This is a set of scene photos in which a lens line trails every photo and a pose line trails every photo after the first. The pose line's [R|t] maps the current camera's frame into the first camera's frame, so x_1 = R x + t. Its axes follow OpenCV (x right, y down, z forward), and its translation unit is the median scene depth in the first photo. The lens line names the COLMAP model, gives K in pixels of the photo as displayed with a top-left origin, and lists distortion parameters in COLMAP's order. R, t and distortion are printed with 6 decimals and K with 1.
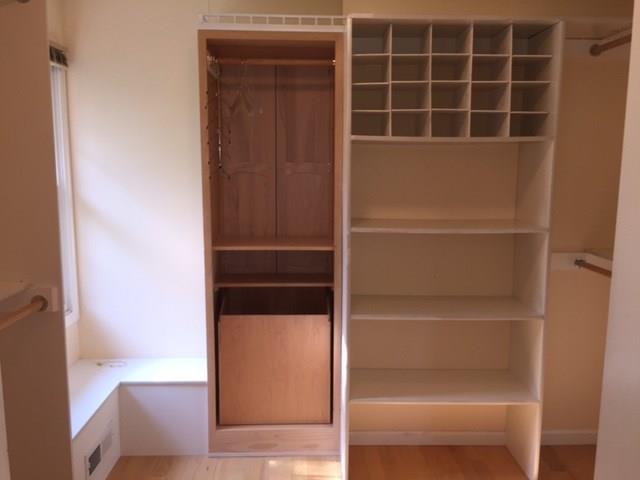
lens RADIAL K [[547.2, 0, 320.0], [0, 547.2, 240.0], [0, 0, 1]] dist [0.084290, 0.001035]
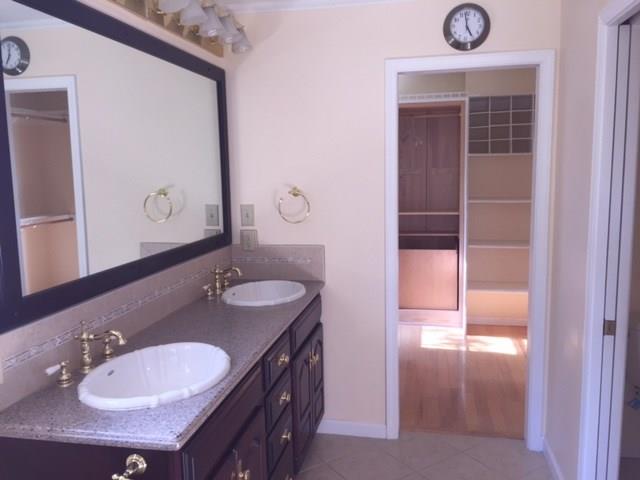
lens RADIAL K [[547.2, 0, 320.0], [0, 547.2, 240.0], [0, 0, 1]] dist [0.084290, 0.001035]
pose [[0.973700, 0.003544, -0.227806, -0.009220], [-0.005168, 0.999965, -0.006534, 0.122285], [0.227775, 0.007540, 0.973685, -0.944367]]
